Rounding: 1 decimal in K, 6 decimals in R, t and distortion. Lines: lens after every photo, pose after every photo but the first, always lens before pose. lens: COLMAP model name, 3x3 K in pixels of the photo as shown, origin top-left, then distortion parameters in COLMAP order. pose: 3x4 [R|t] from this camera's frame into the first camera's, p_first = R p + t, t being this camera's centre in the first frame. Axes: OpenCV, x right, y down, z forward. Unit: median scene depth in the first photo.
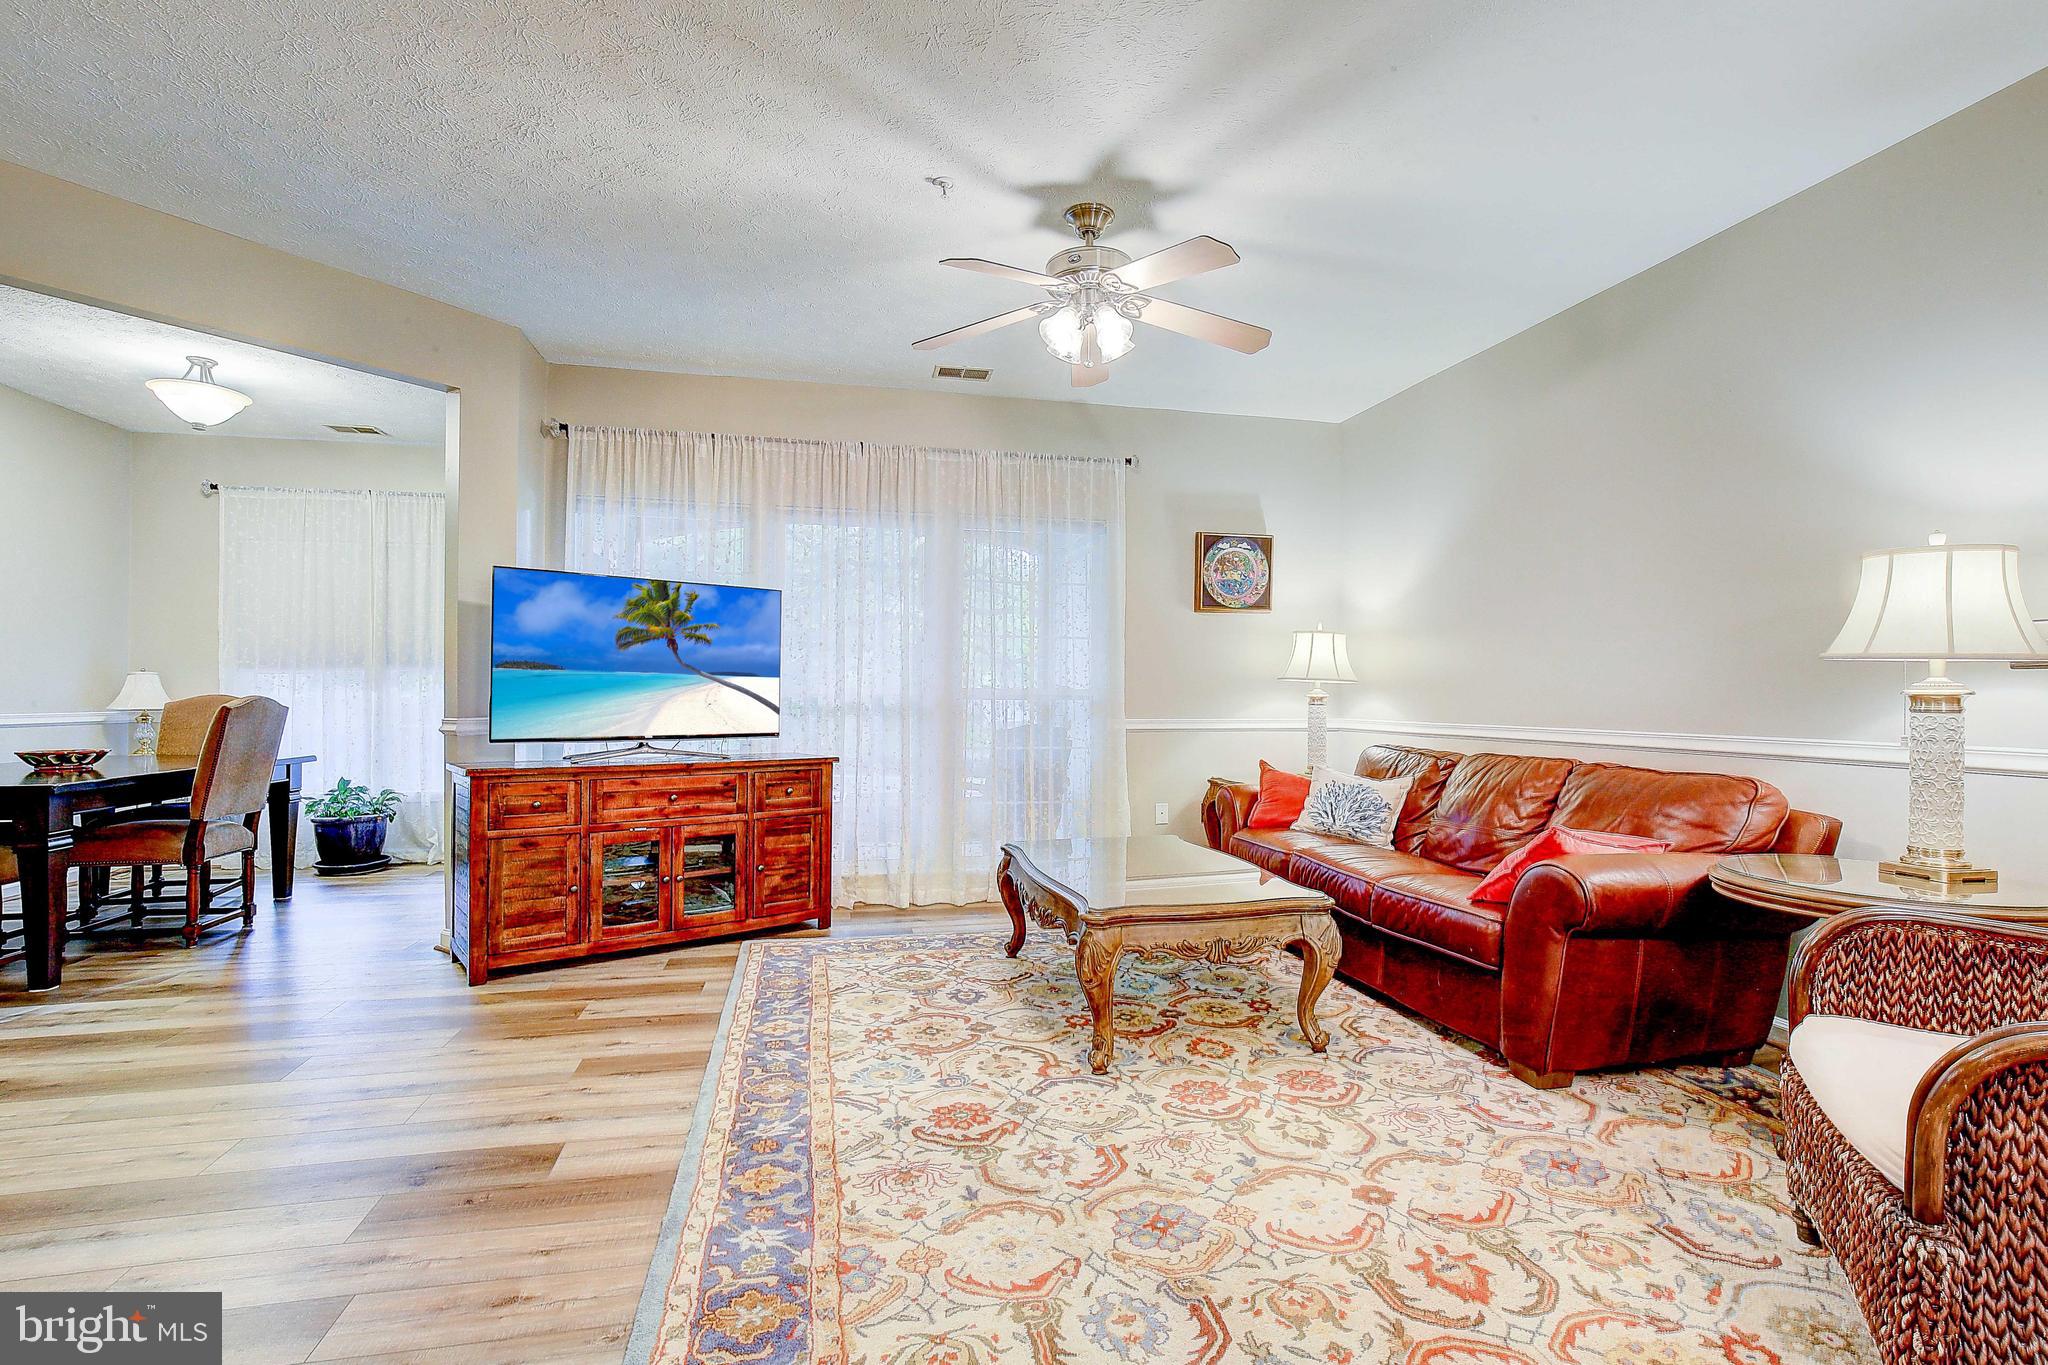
lens RADIAL K [[948.2, 0, 1033.4], [0, 948.2, 689.9], [0, 0, 1]] dist [-0.027802, 0.008268]
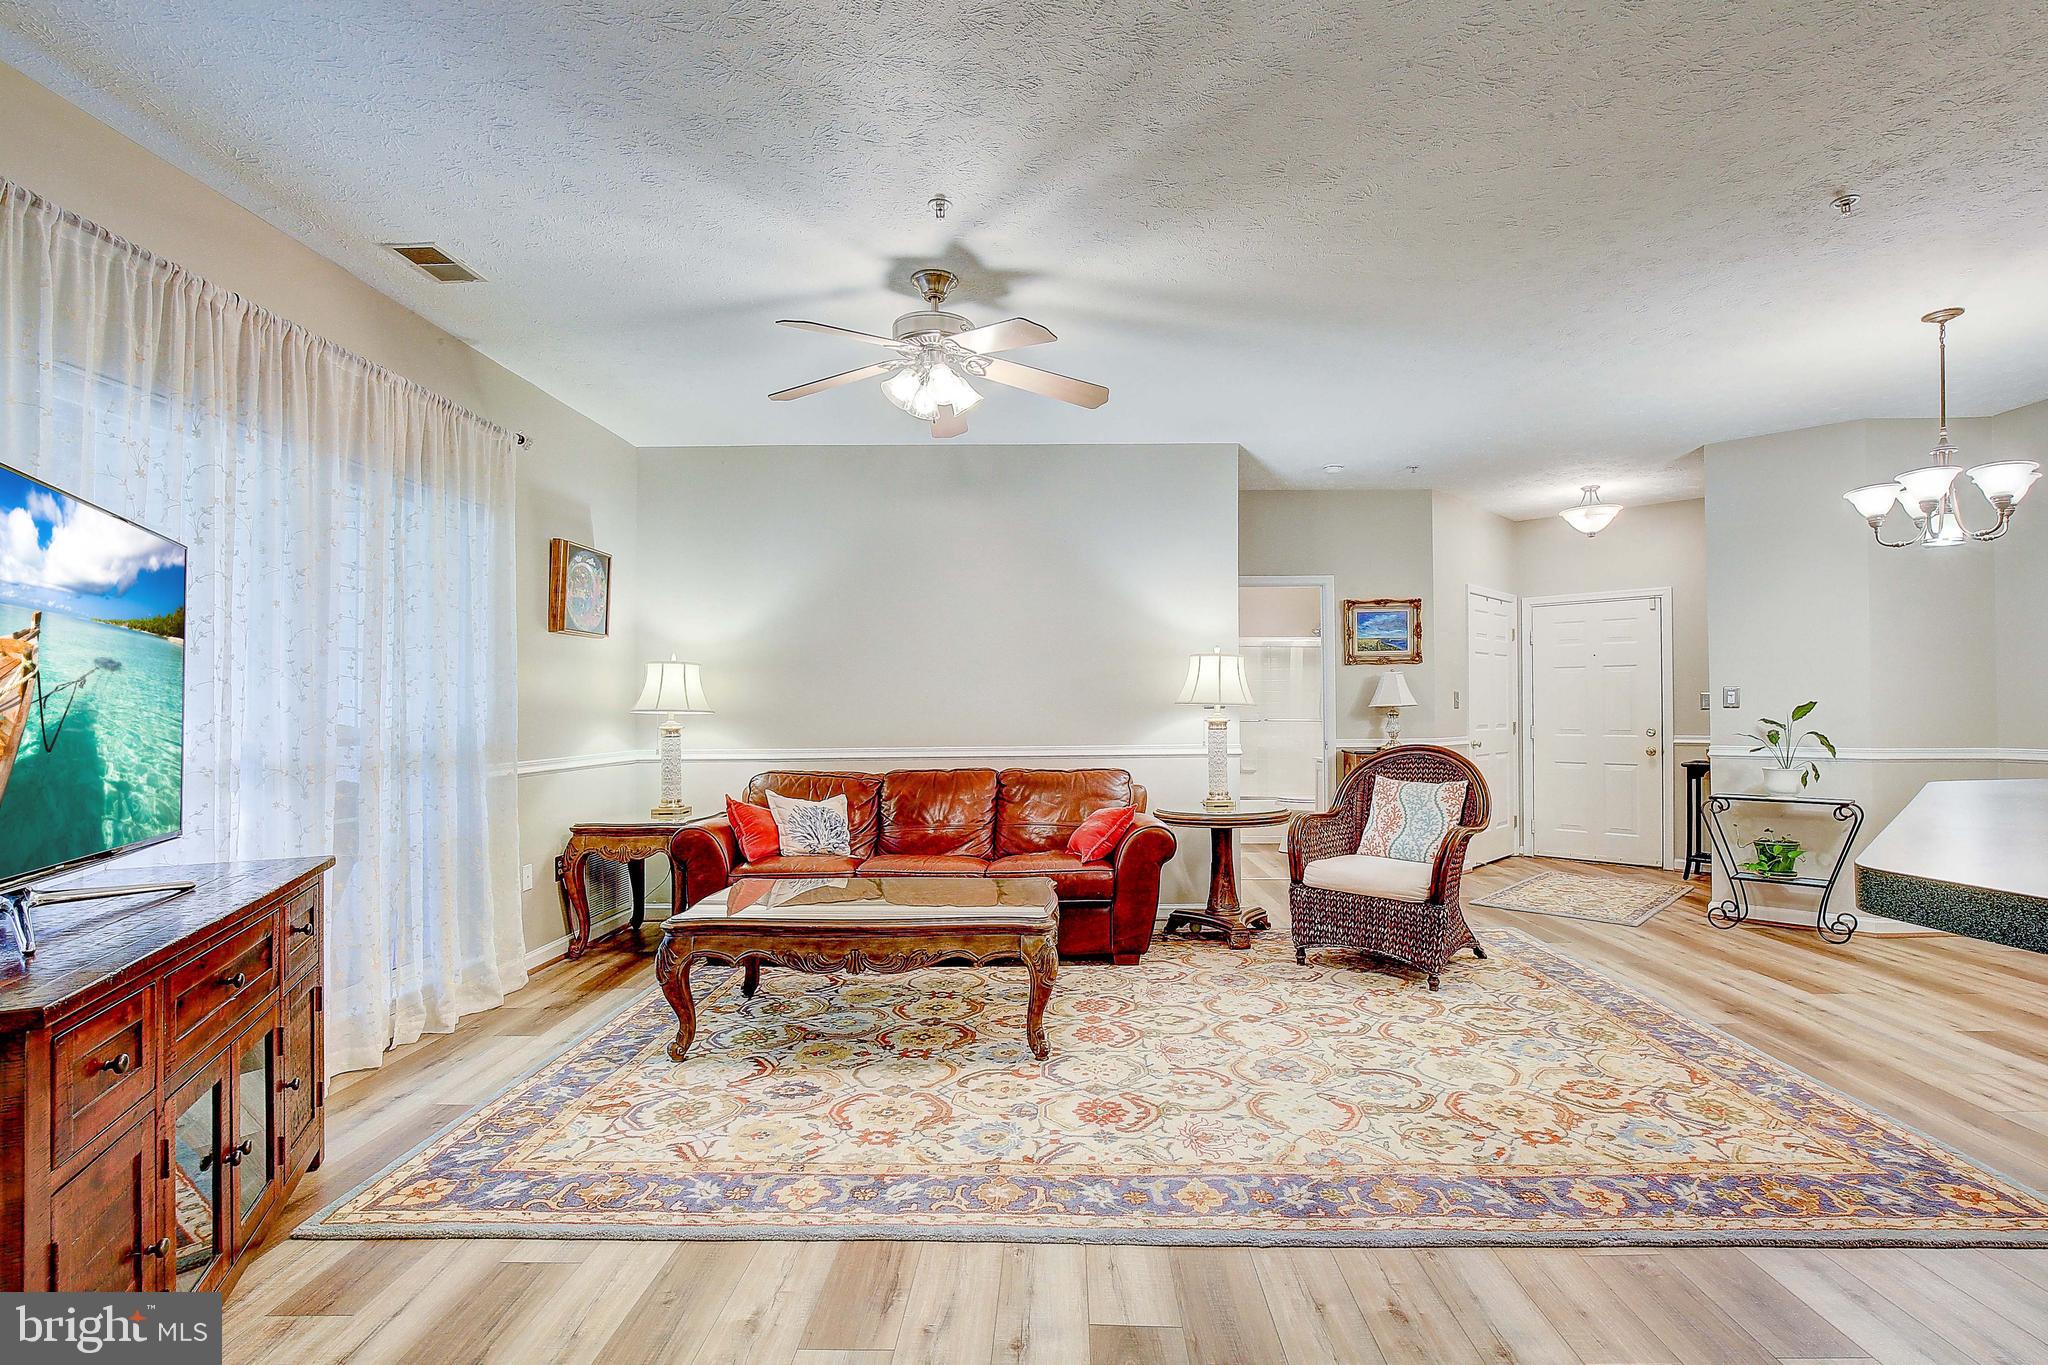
lens RADIAL K [[974.4, 0, 1057.5], [0, 974.4, 700.8], [0, 0, 1]] dist [-0.002502, -0.000261]
pose [[0.224283, 0.000552, 0.974524, -0.993207], [0.005531, 0.999983, -0.001840, -0.031165], [-0.974508, 0.005803, 0.224277, 0.637937]]
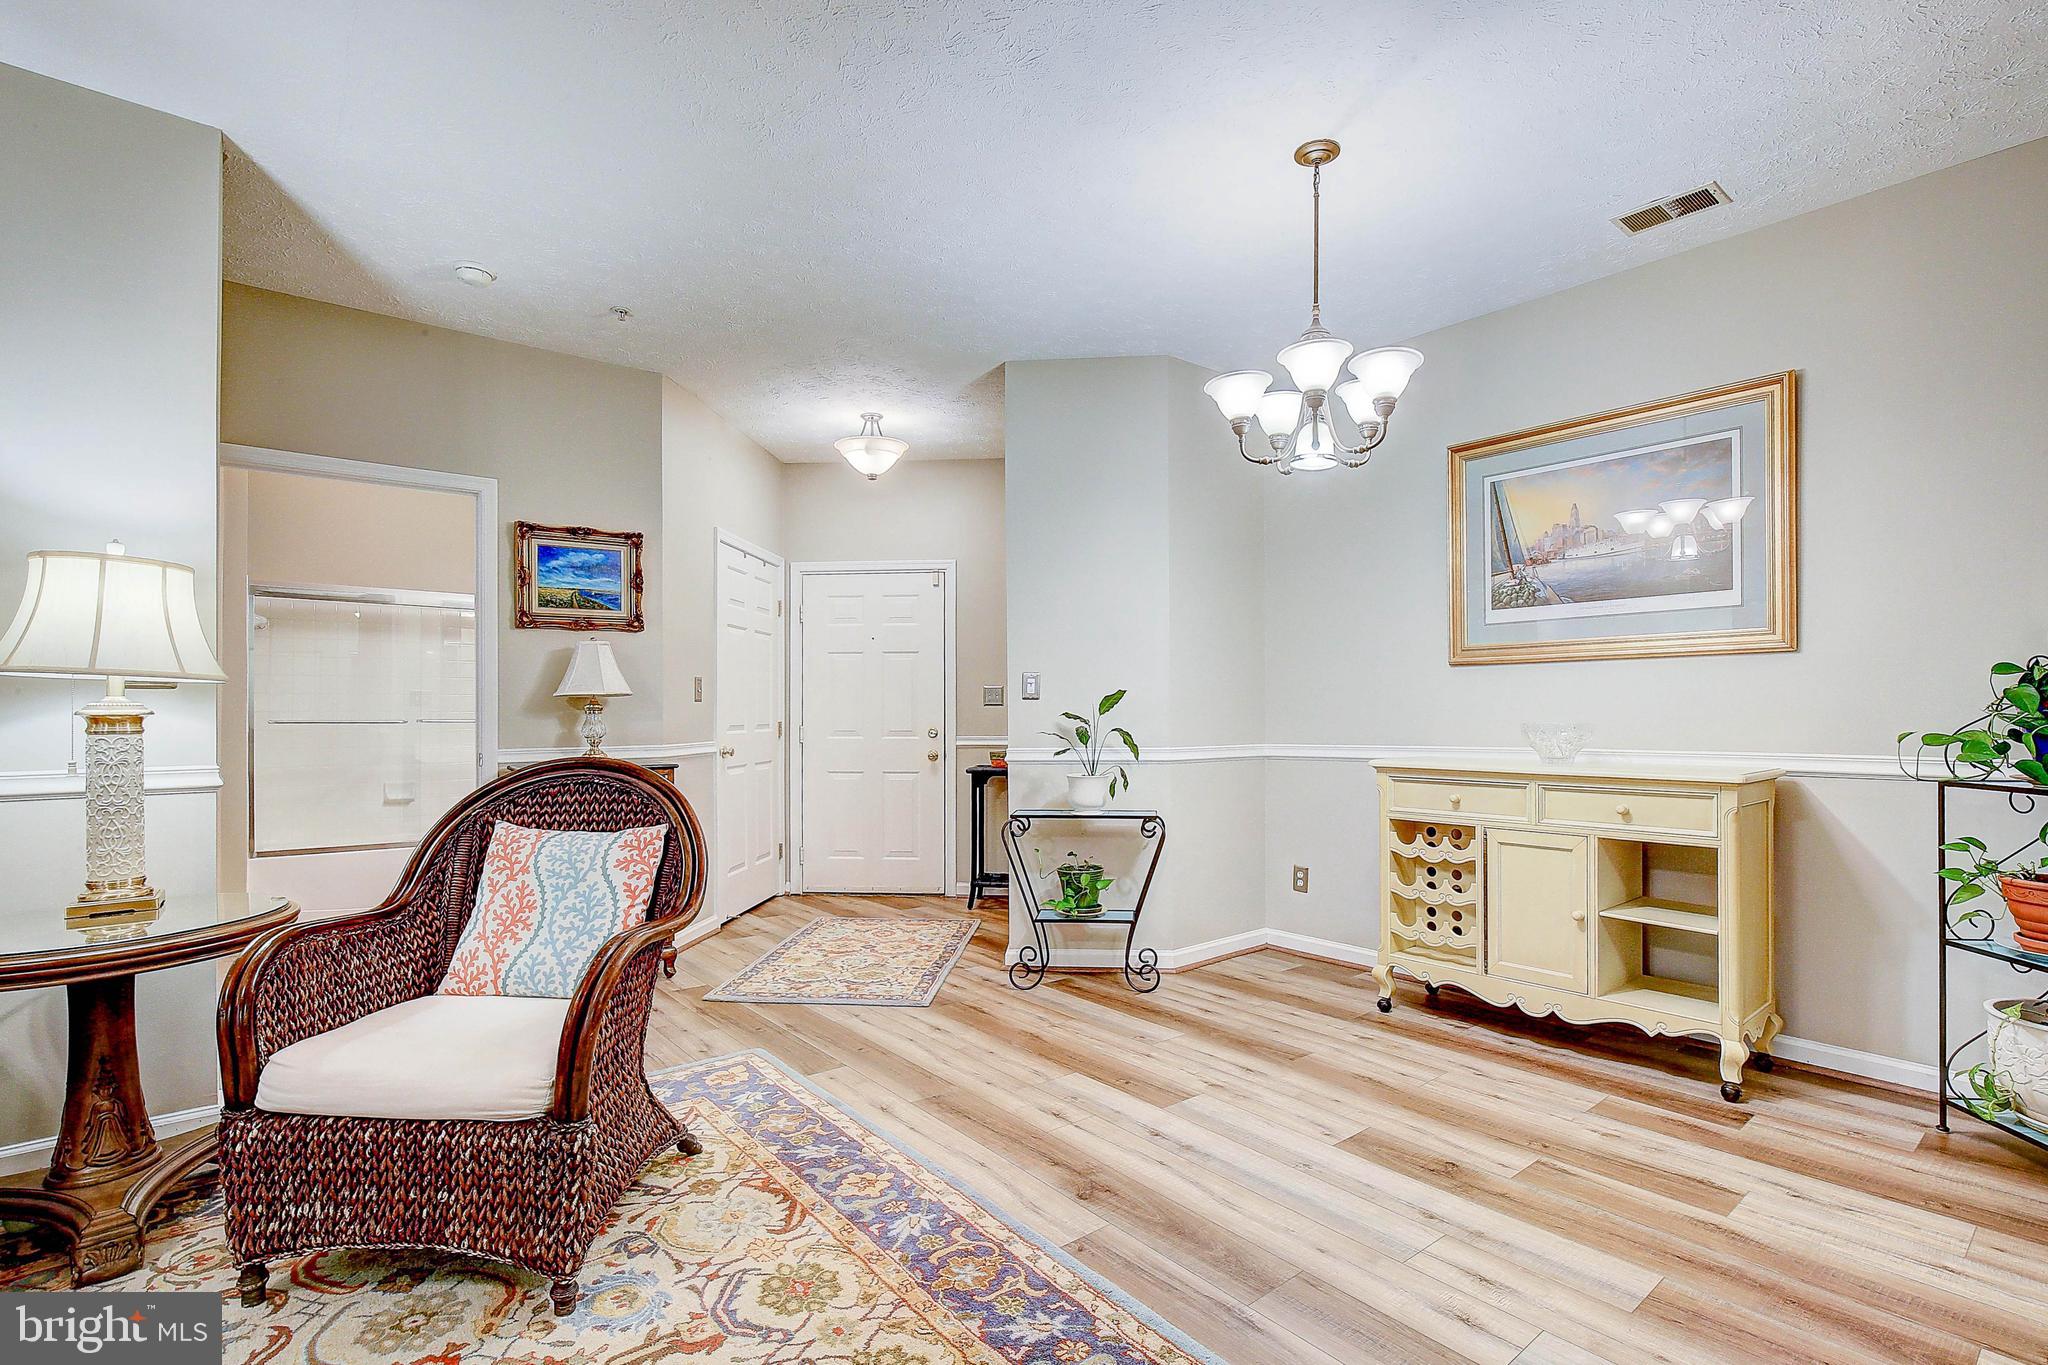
lens RADIAL K [[969.5, 0, 1054.2], [0, 969.5, 703.6], [0, 0, 1]] dist [-0.026485, 0.000156]
pose [[-0.451389, 0.001960, 0.892325, -0.235236], [-0.000531, 0.999997, -0.002465, -0.005067], [-0.892327, -0.001587, -0.451386, 0.433465]]
